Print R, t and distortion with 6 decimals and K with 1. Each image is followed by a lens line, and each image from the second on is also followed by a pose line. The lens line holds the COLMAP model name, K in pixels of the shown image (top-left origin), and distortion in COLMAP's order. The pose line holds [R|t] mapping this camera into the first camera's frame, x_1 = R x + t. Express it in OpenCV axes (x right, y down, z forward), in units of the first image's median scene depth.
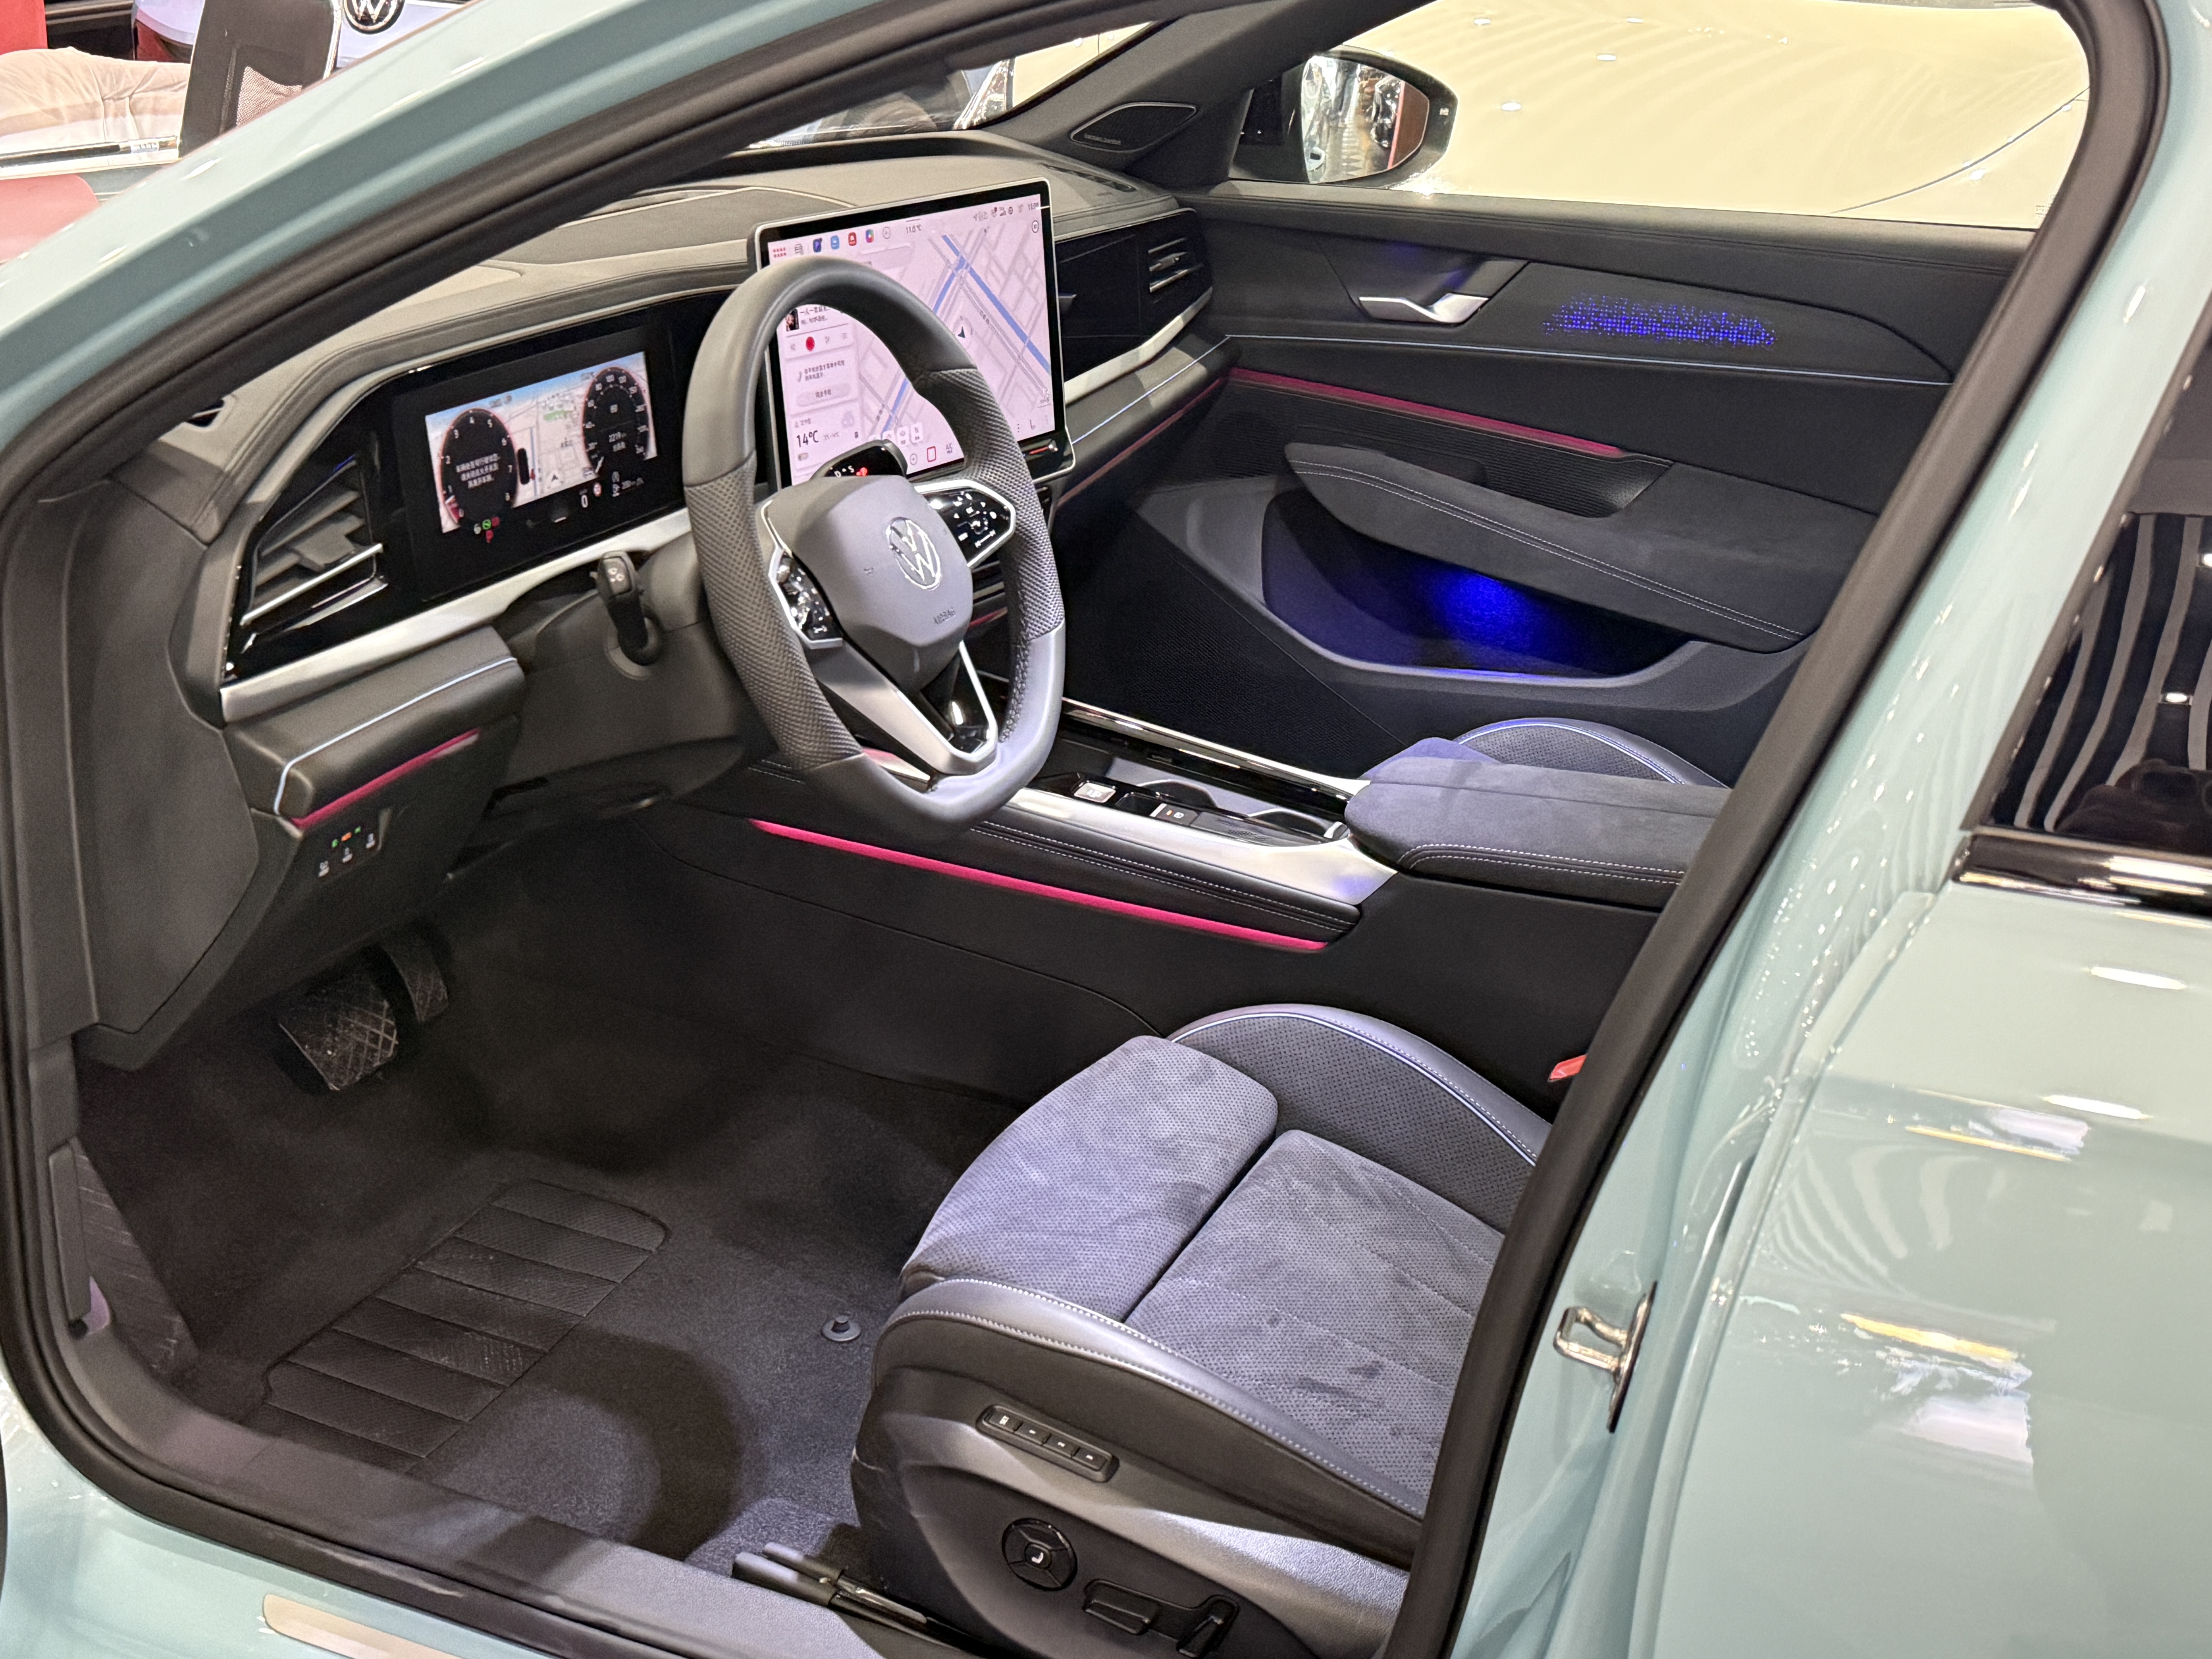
lens RADIAL K [[2753.4, 0, 1106.0], [0, 2753.4, 829.5], [0, 0, 1]] dist [0.126247, 0.012940]
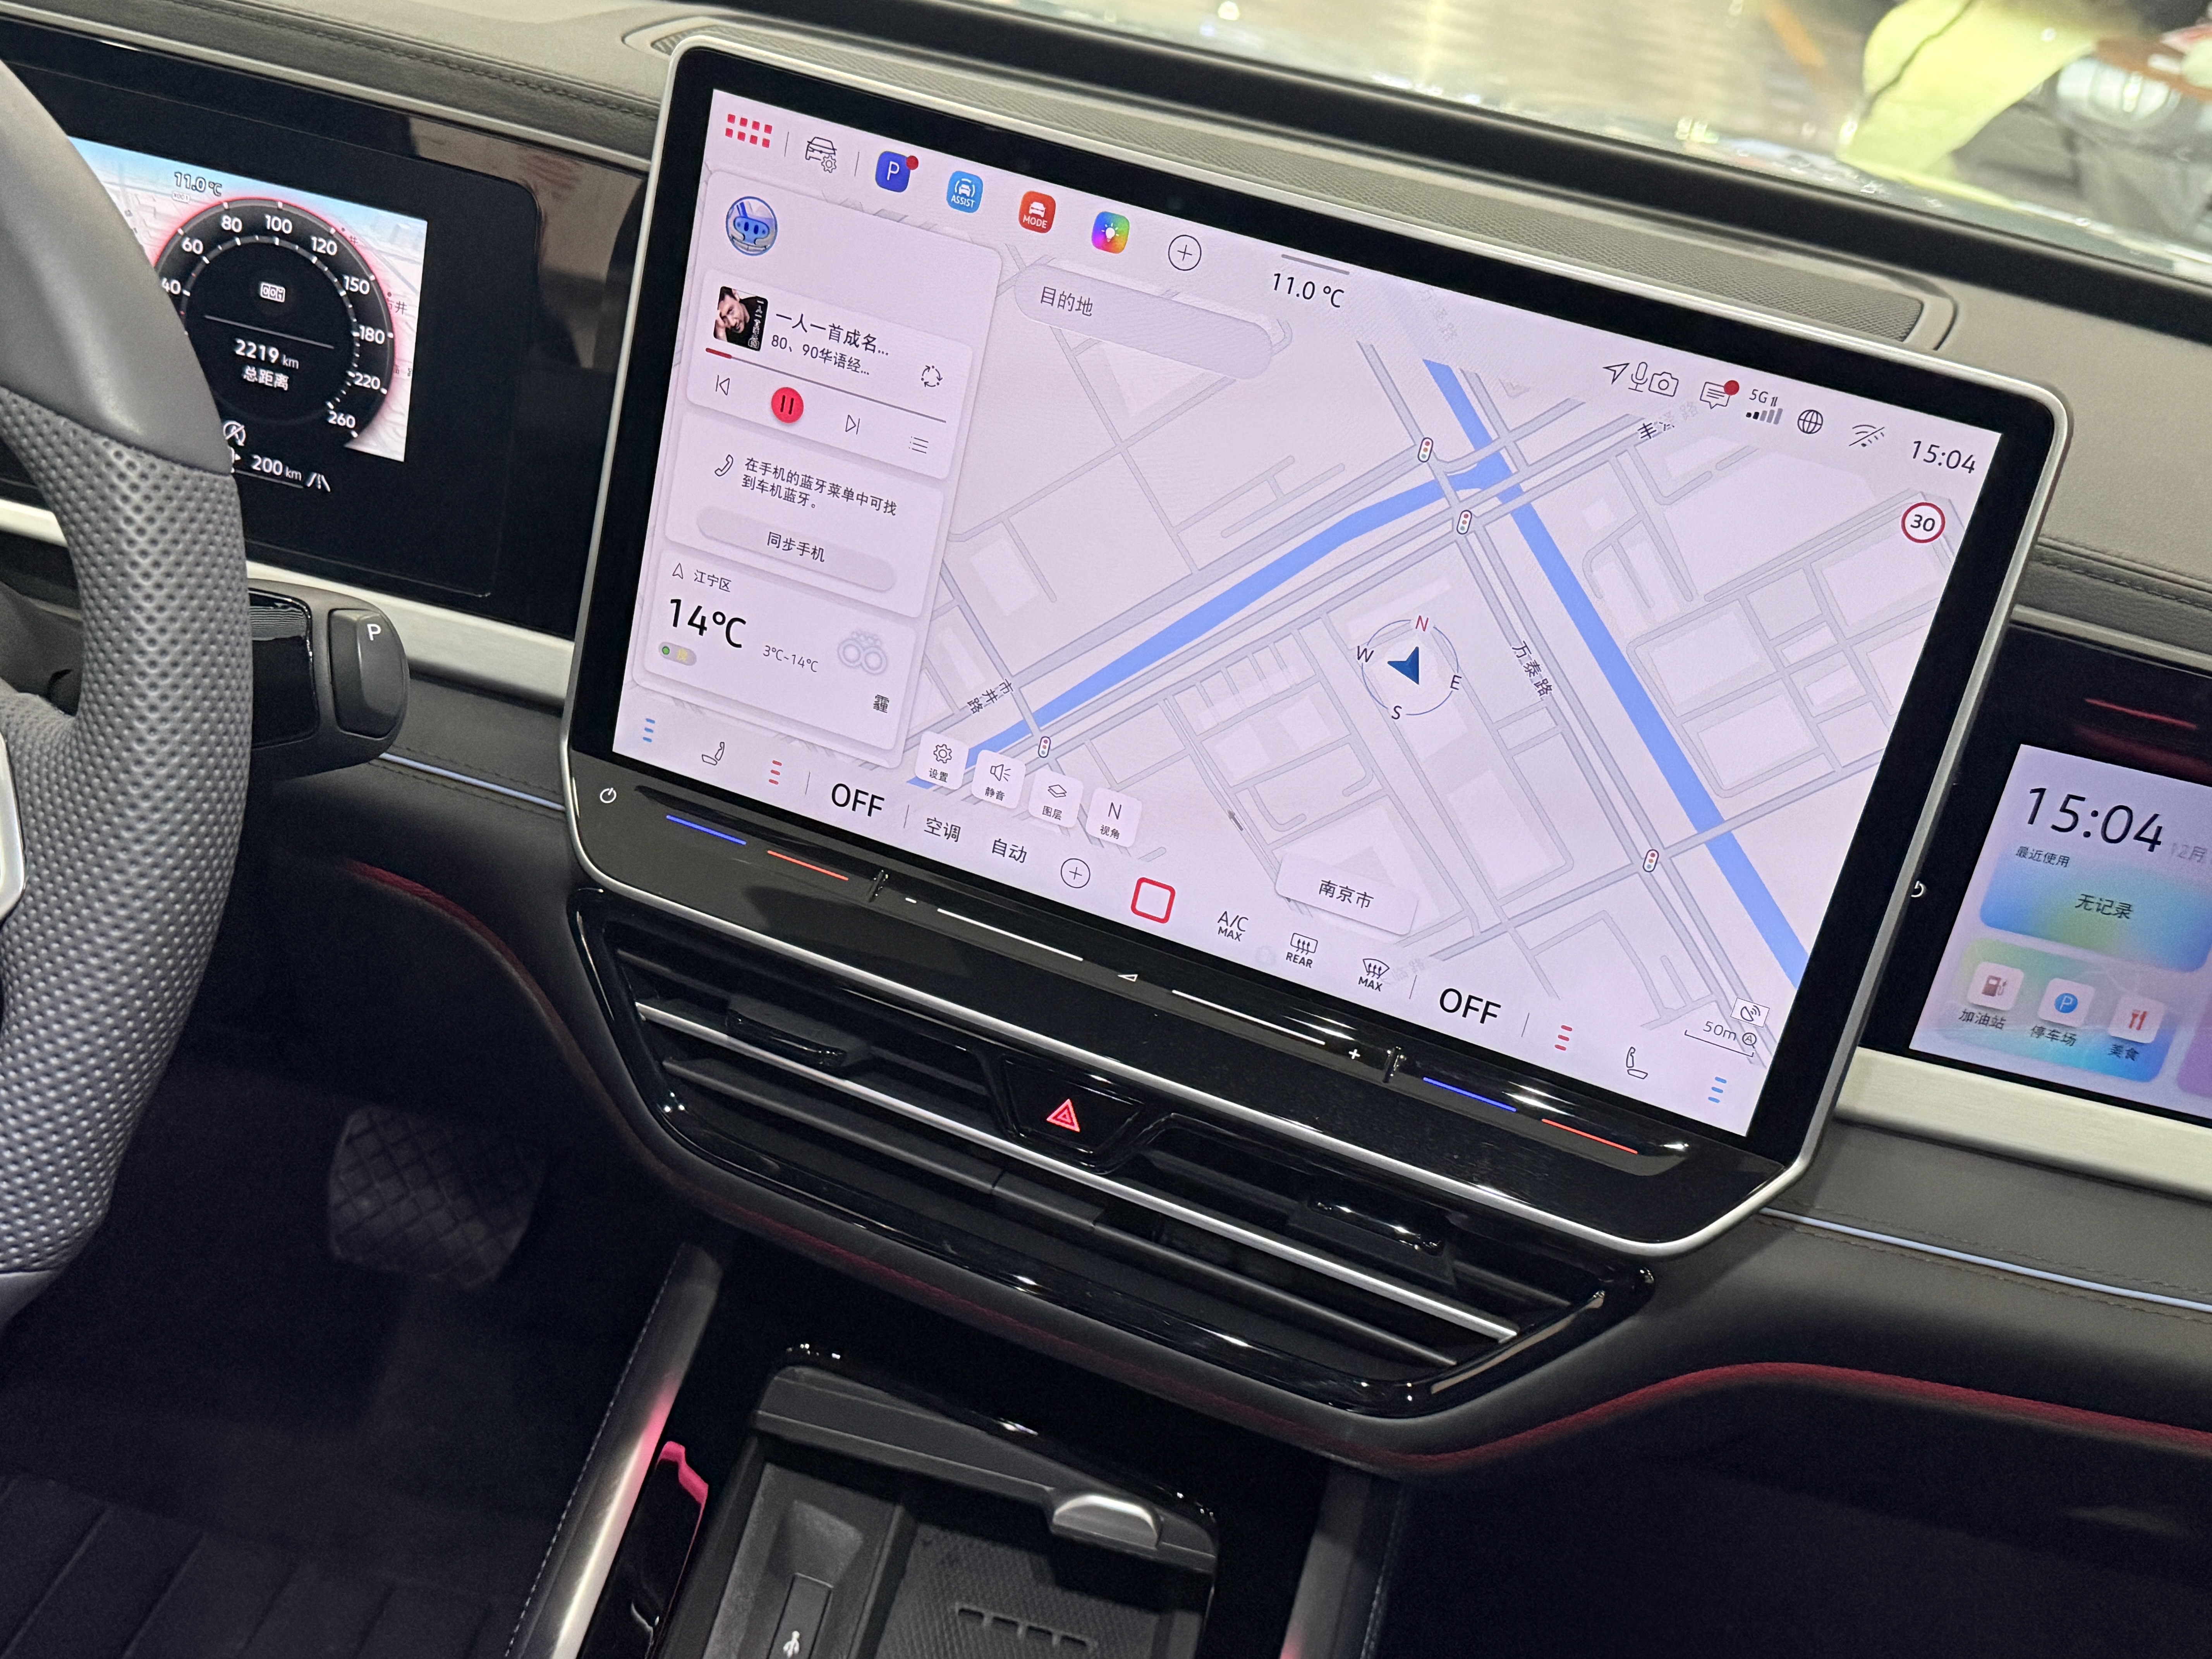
lens RADIAL K [[2384.3, 0, 1101.0], [0, 2384.3, 831.2], [0, 0, 1]] dist [0.203010, -0.512173]
pose [[0.237200, 0.451267, -0.860287, 0.221509], [-0.507512, 0.812669, 0.286356, -0.255441], [0.828352, 0.368683, 0.421789, 0.961644]]
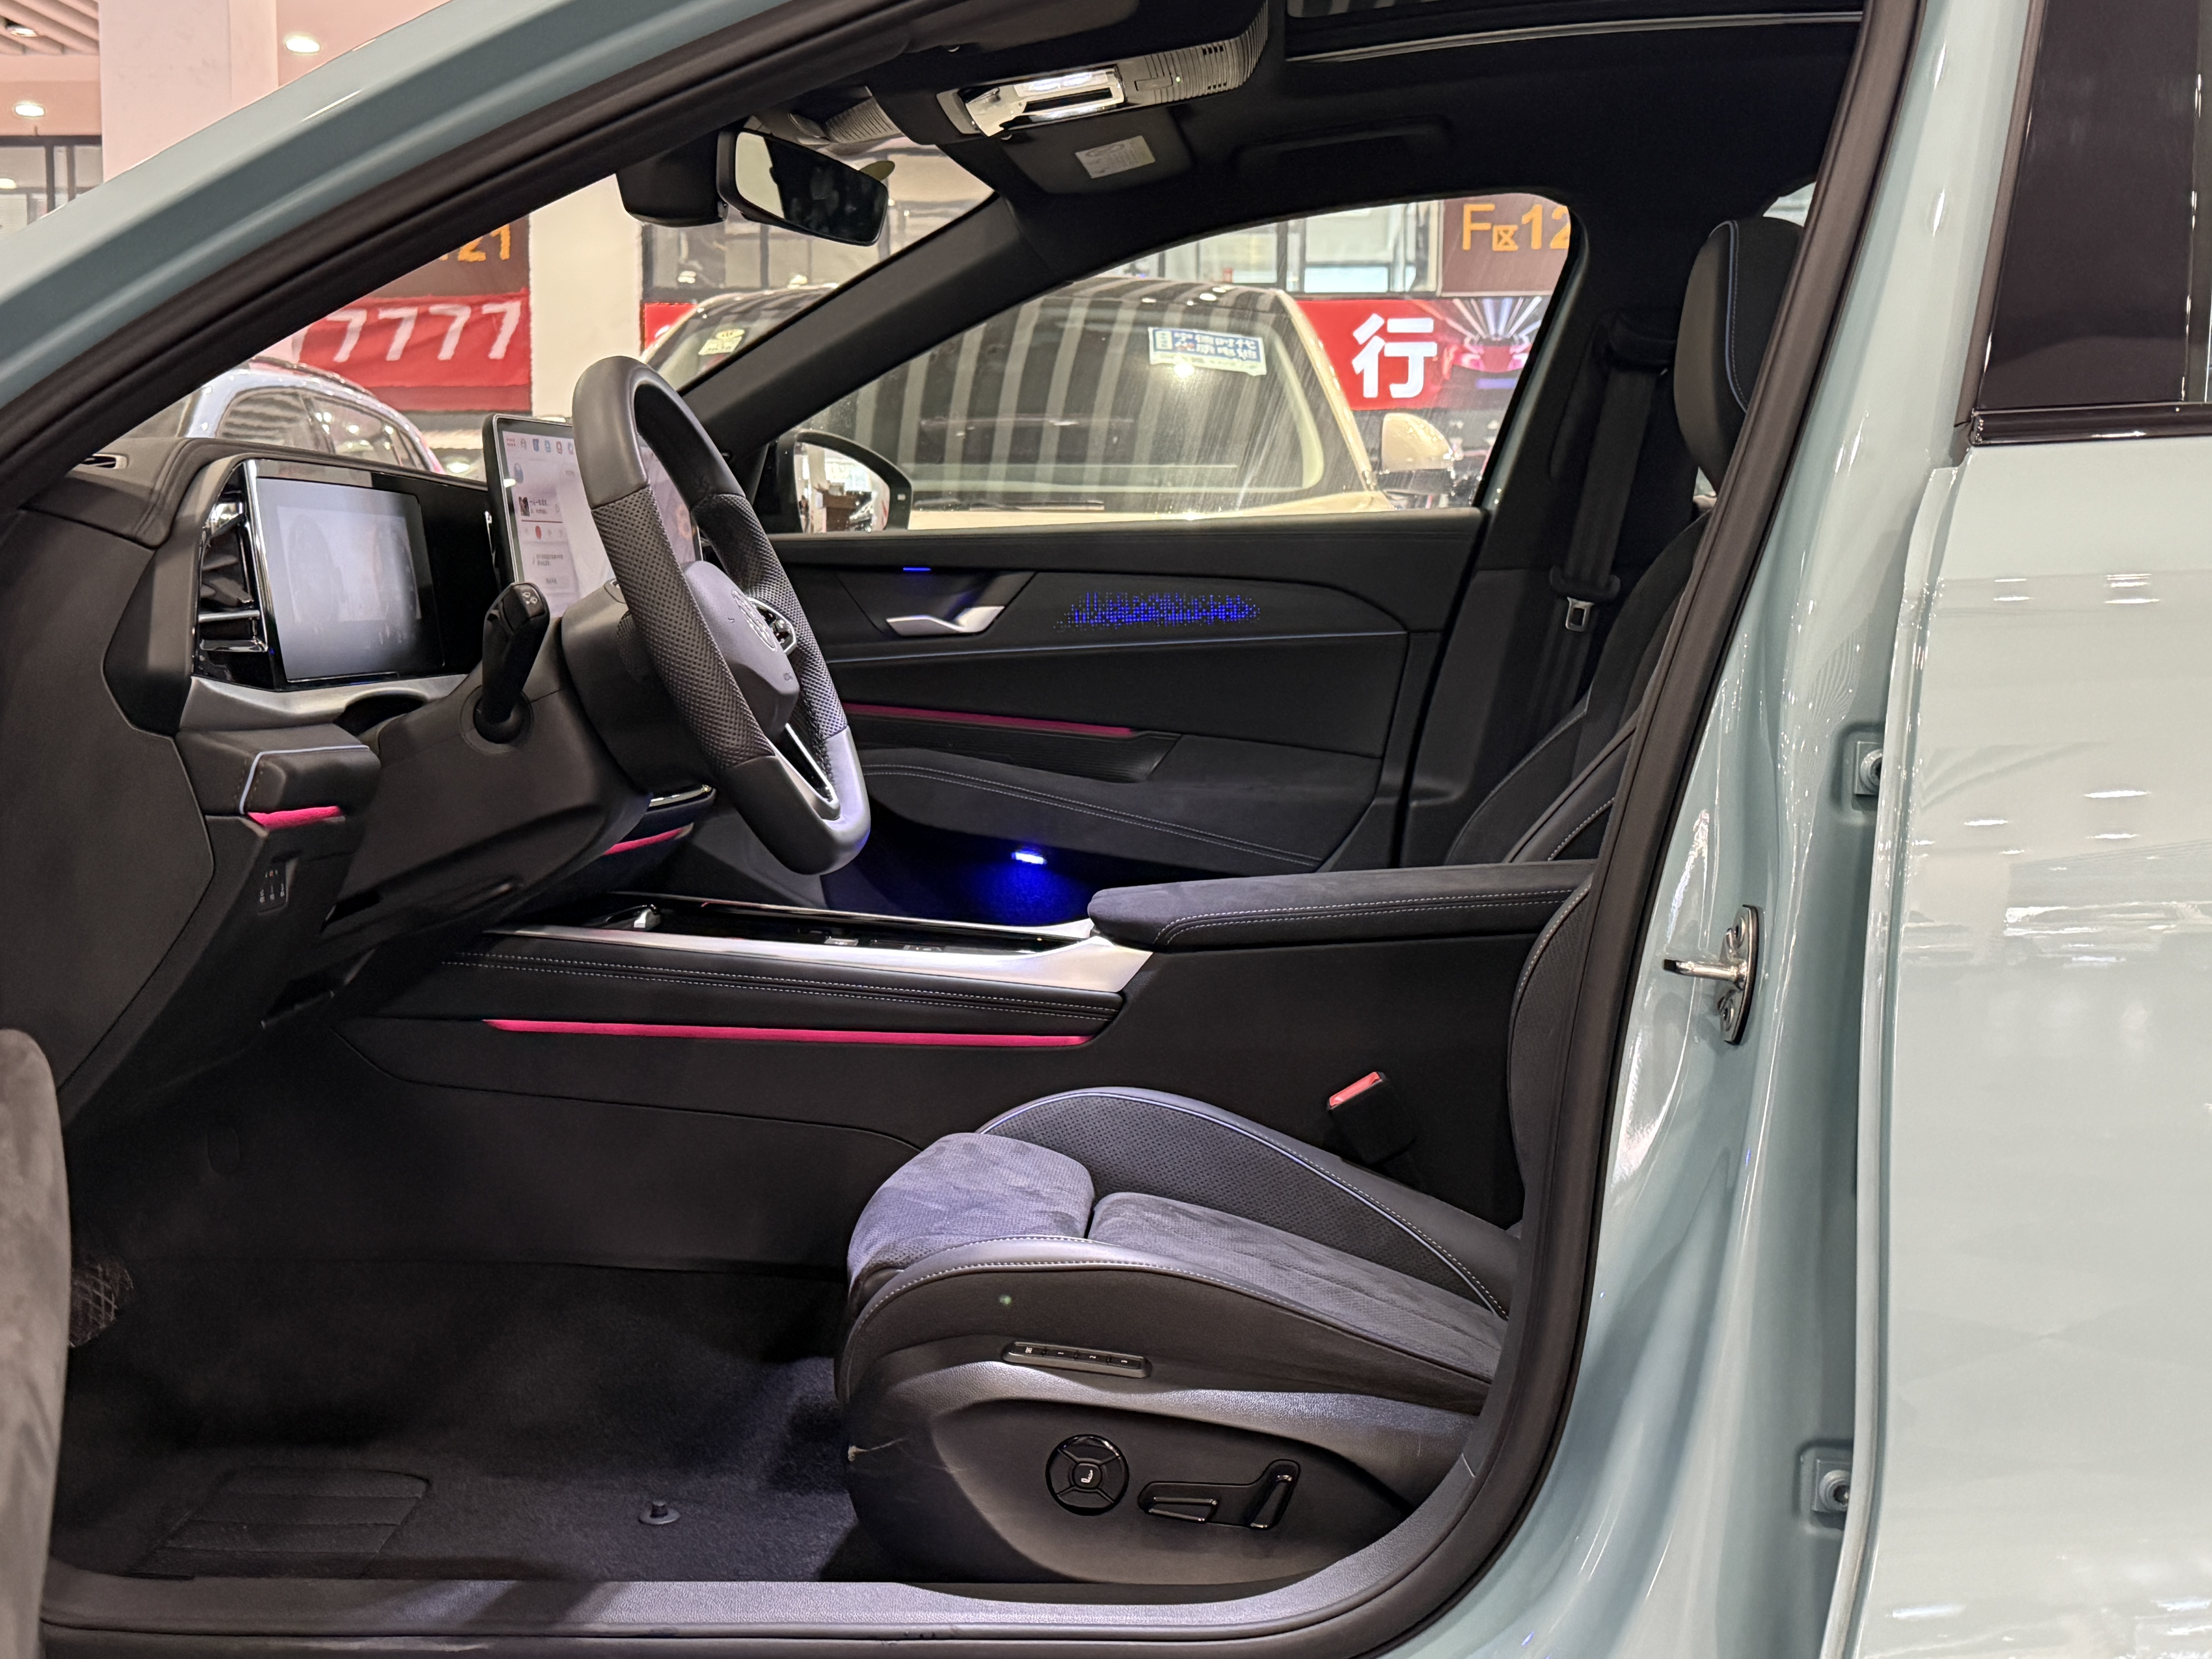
lens RADIAL K [[2660.1, 0, 1106.0], [0, 2660.1, 829.5], [0, 0, 1]] dist [0.061755, -0.005976]
pose [[0.932917, -0.078203, 0.351497, -0.294563], [0.176916, 0.949740, -0.258253, 0.252813], [-0.313634, 0.303114, 0.899864, 0.053994]]
